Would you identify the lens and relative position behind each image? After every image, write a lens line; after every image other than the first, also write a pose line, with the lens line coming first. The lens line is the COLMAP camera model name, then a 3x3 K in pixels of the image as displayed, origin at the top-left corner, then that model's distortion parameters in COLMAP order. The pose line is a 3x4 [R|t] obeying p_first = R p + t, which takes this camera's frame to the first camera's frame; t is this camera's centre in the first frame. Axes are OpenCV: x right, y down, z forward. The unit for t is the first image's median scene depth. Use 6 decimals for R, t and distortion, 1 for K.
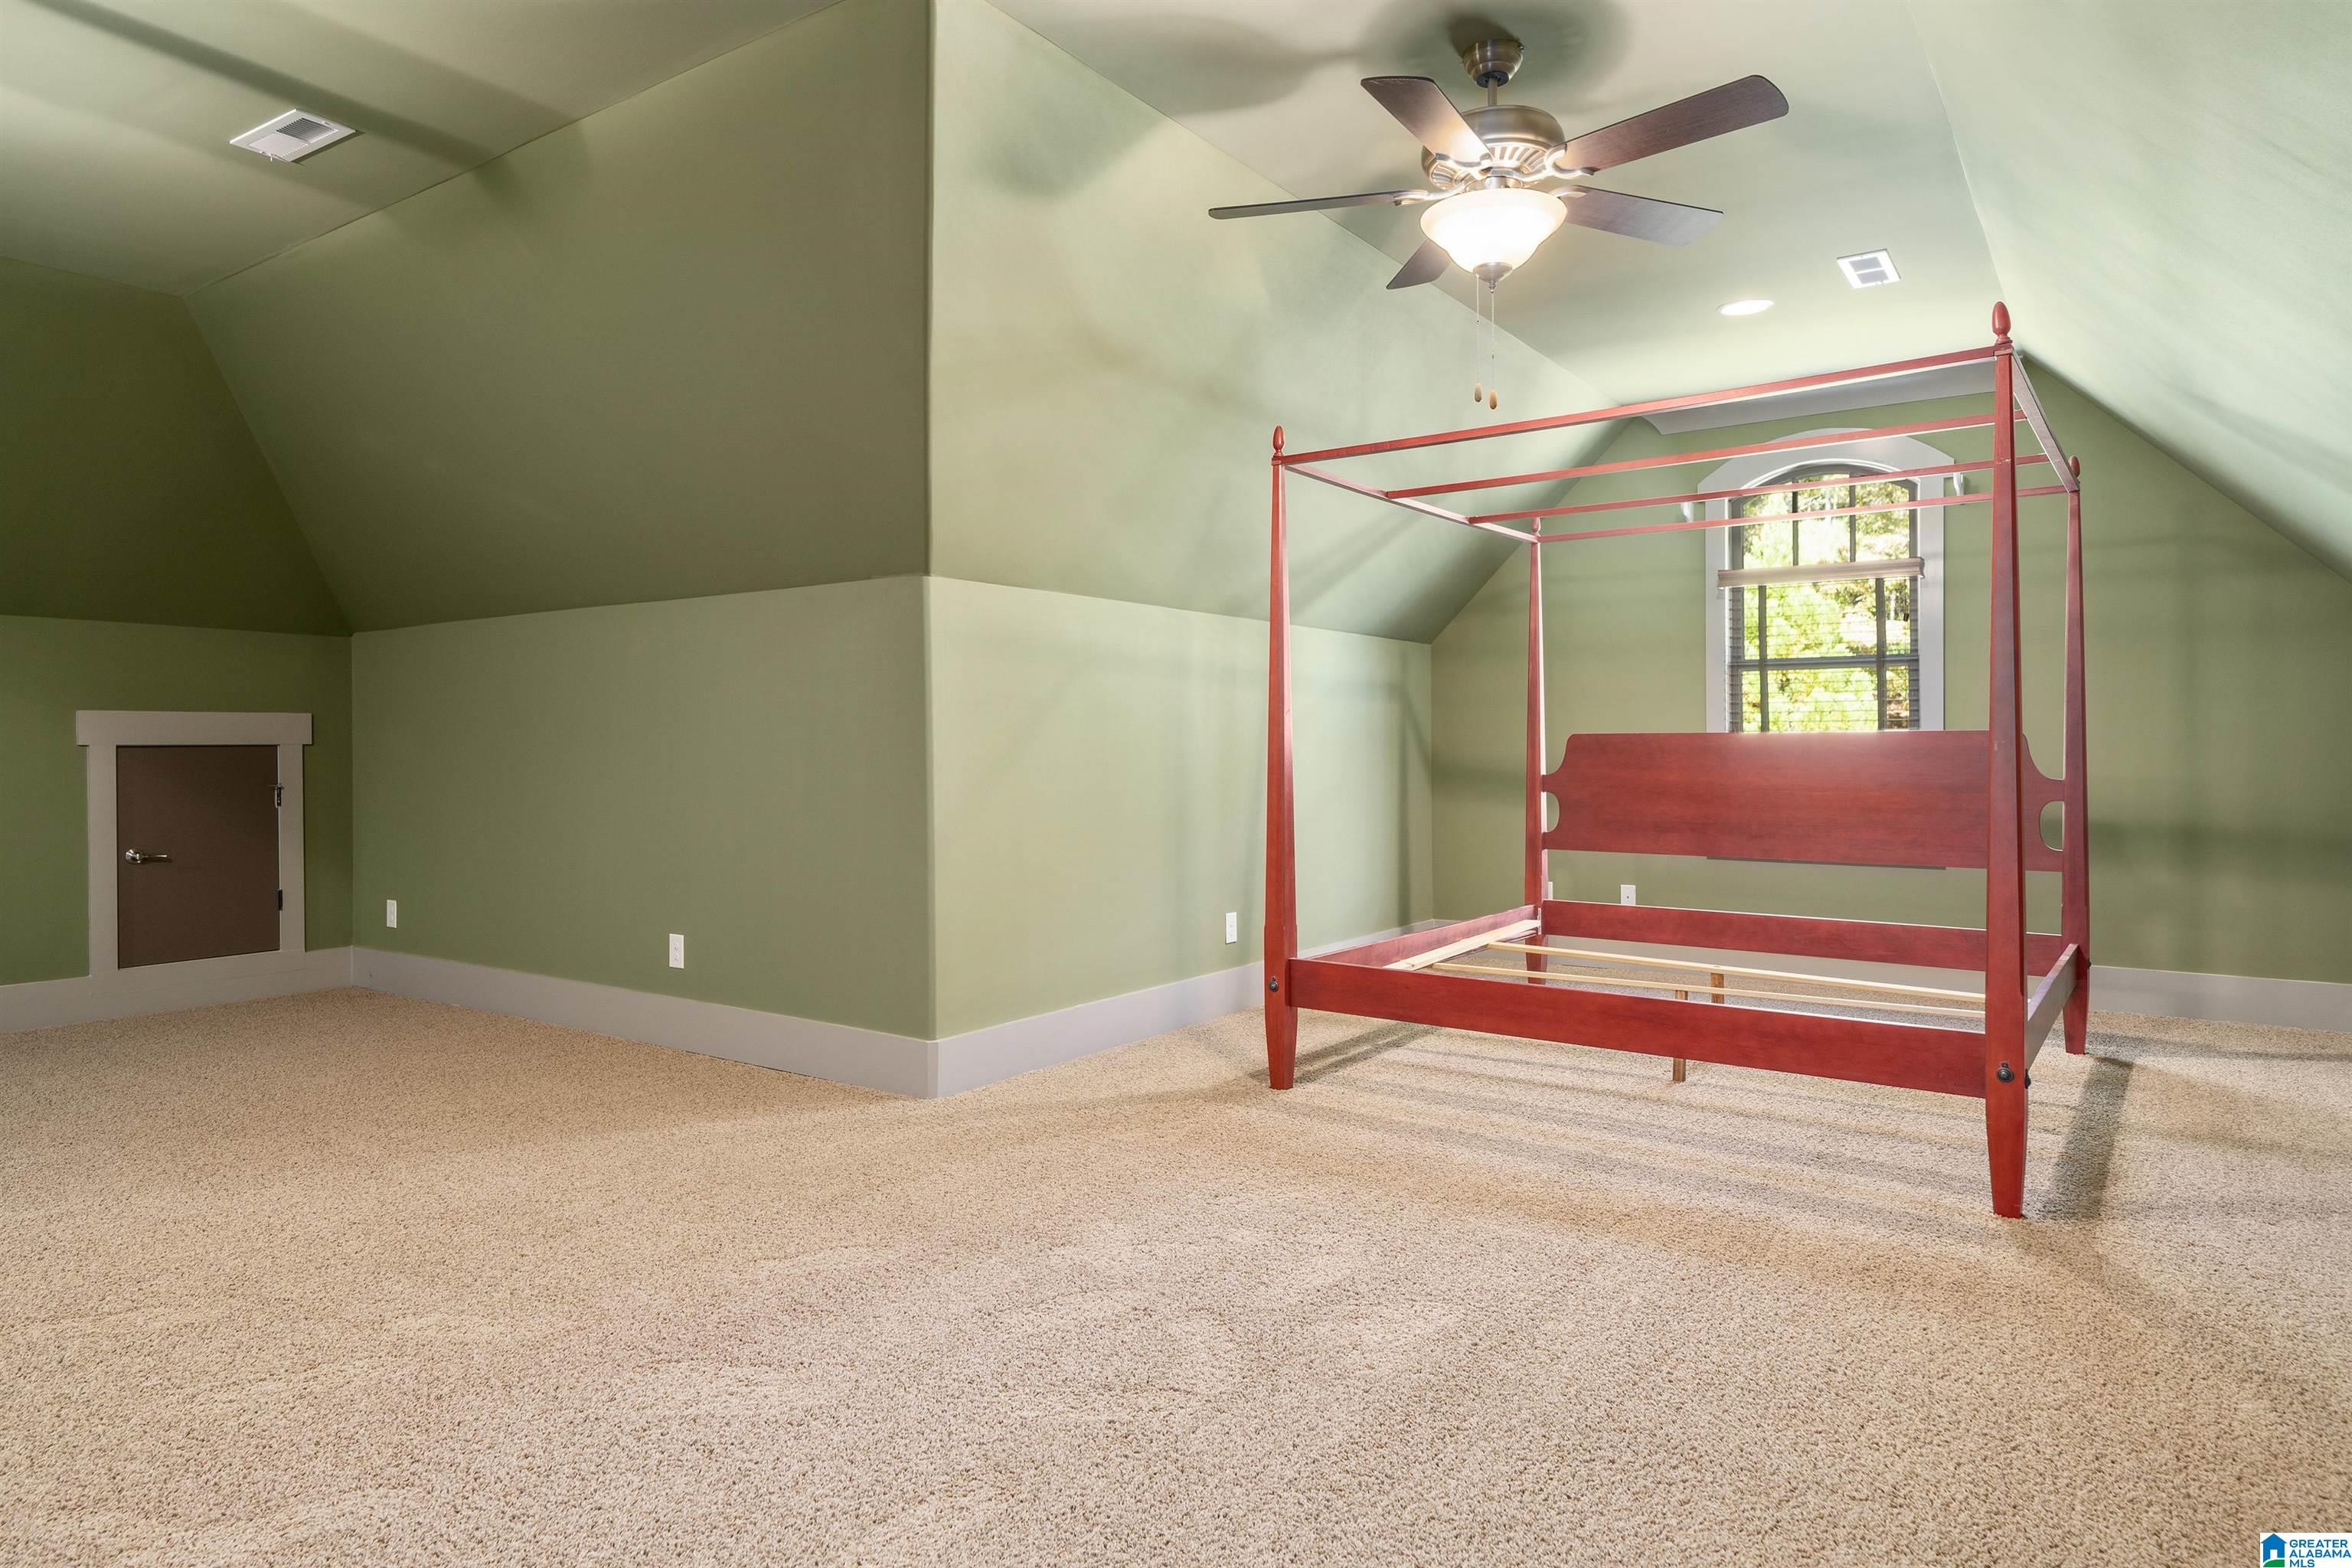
lens RADIAL K [[1360.0, 0, 1177.7], [0, 1360.0, 767.7], [0, 0, 1]] dist [0.007957, -0.000290]
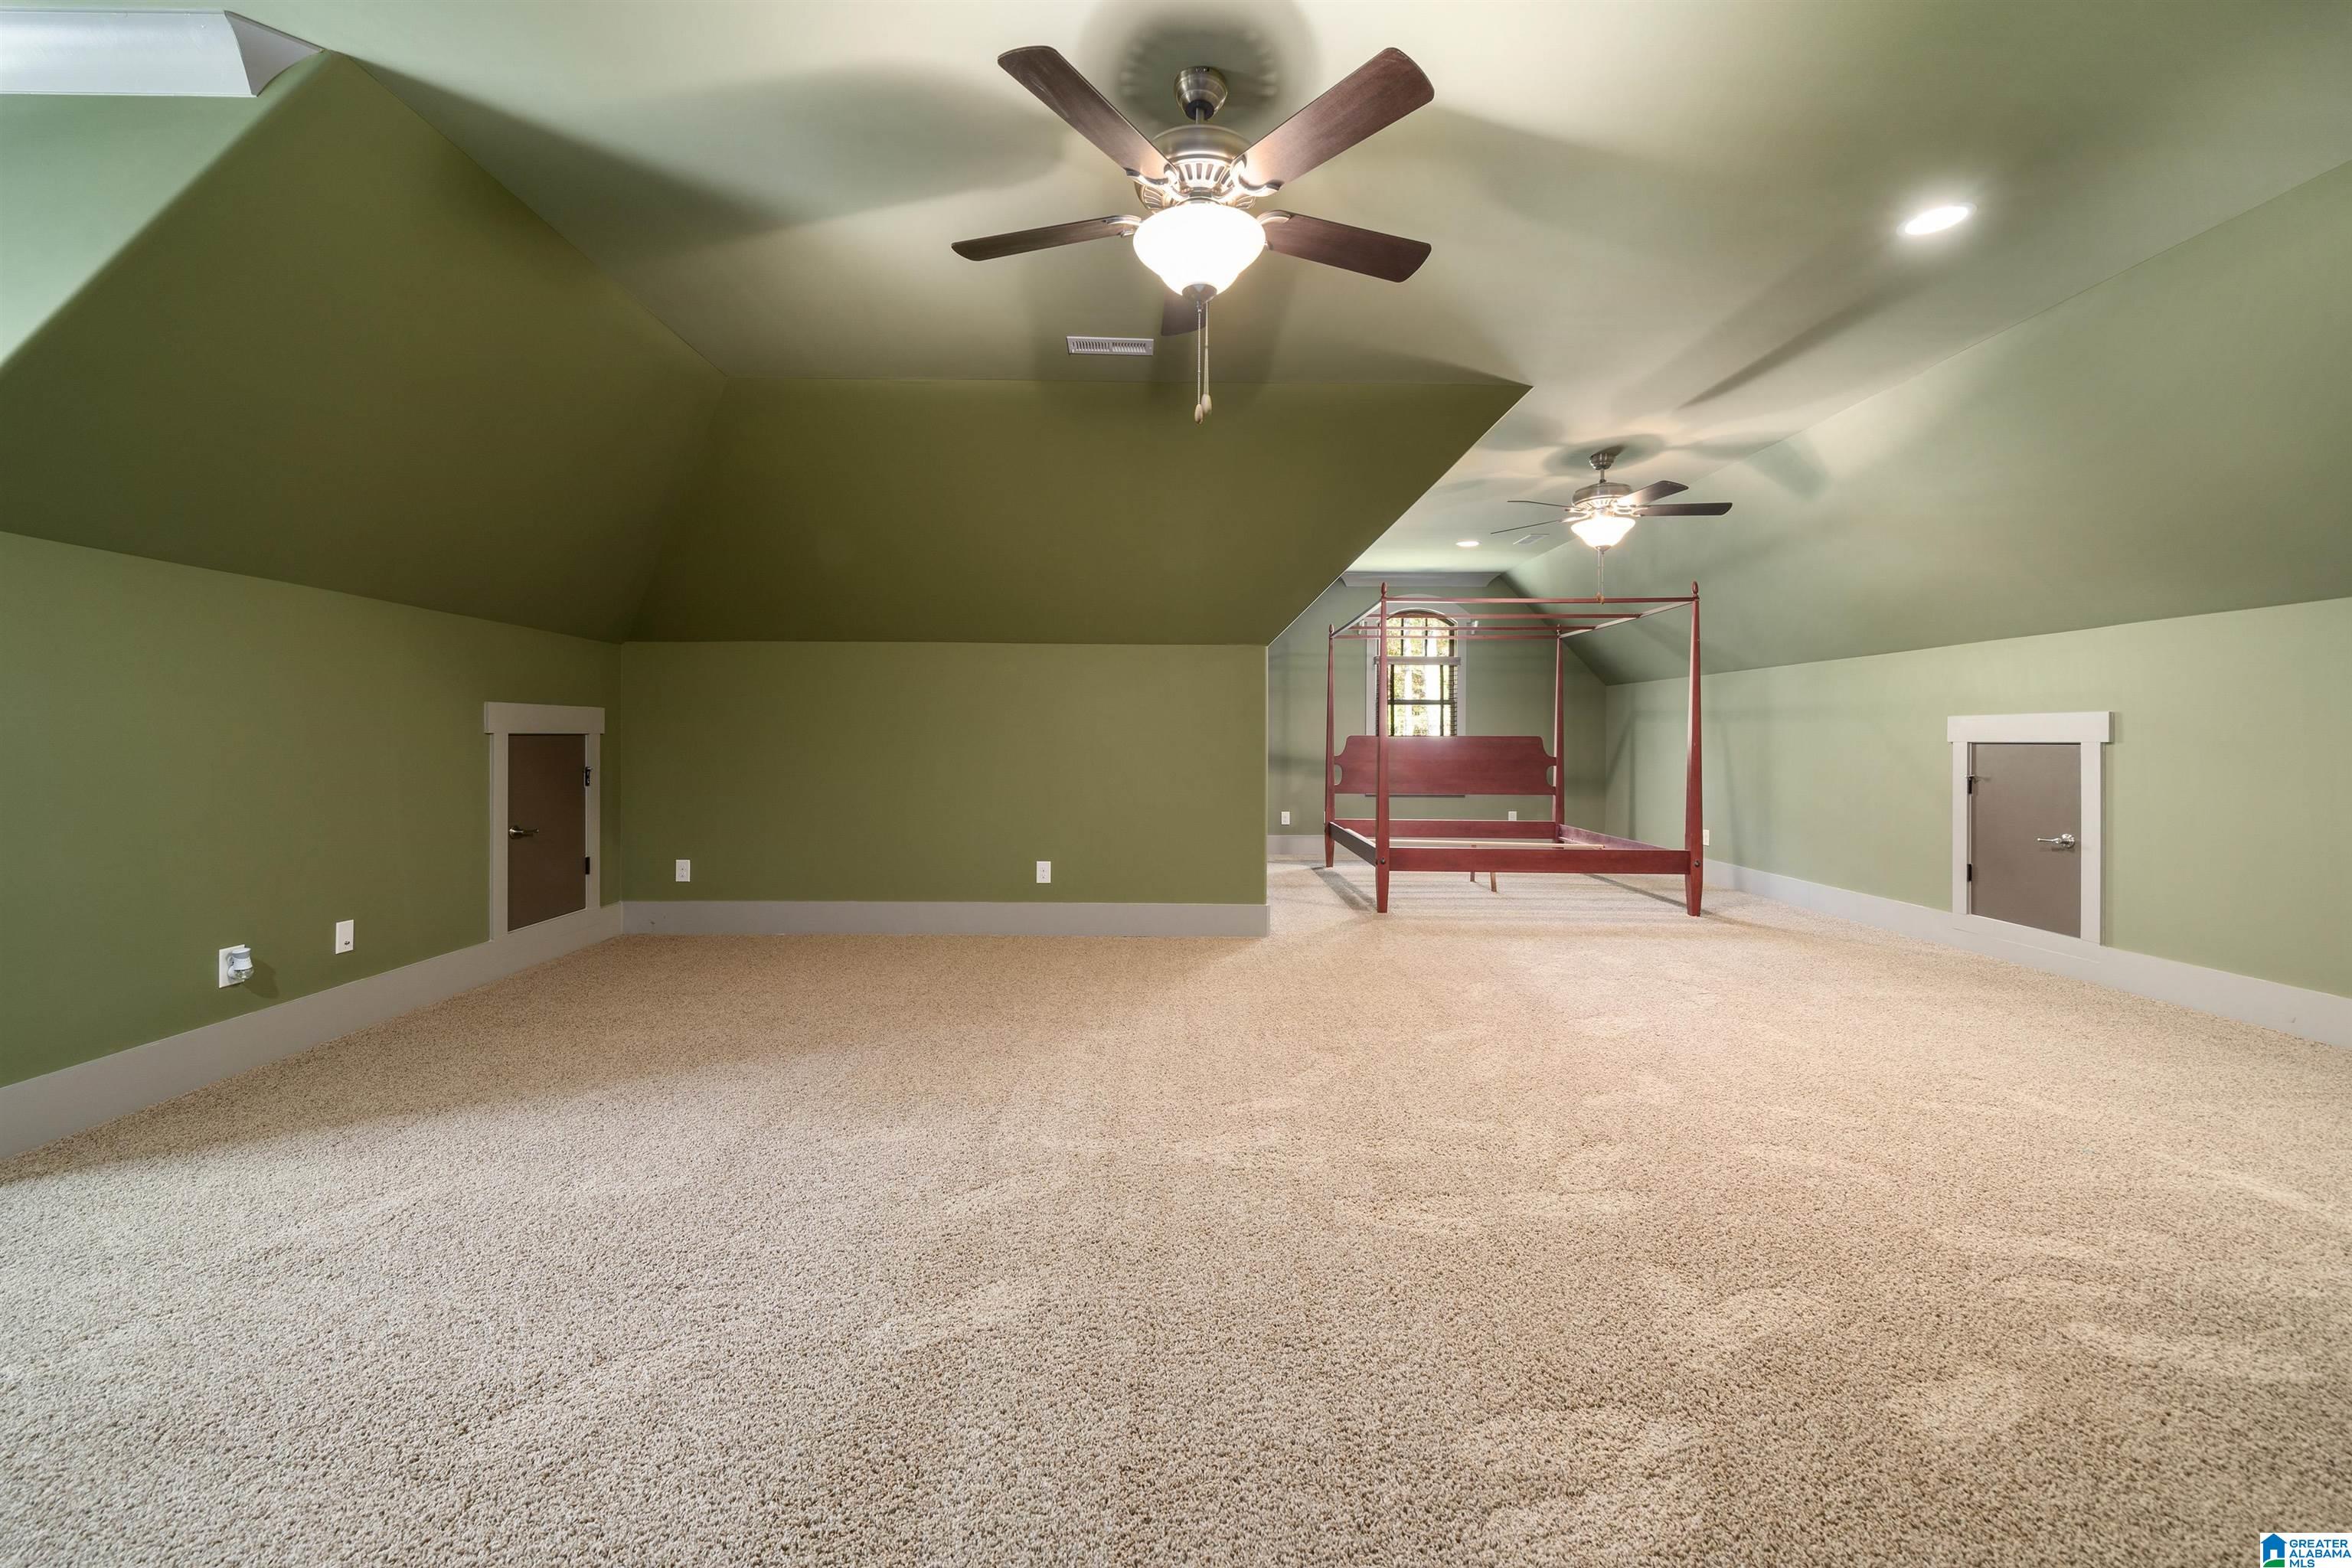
lens RADIAL K [[928.2, 0, 1176.3], [0, 928.2, 777.6], [0, 0, 1]] dist [-0.003362, -0.000044]
pose [[0.809617, -0.017496, 0.586697, -0.721137], [0.000058, 0.999558, 0.029729, -0.002374], [-0.586958, -0.024035, 0.809261, 0.056979]]
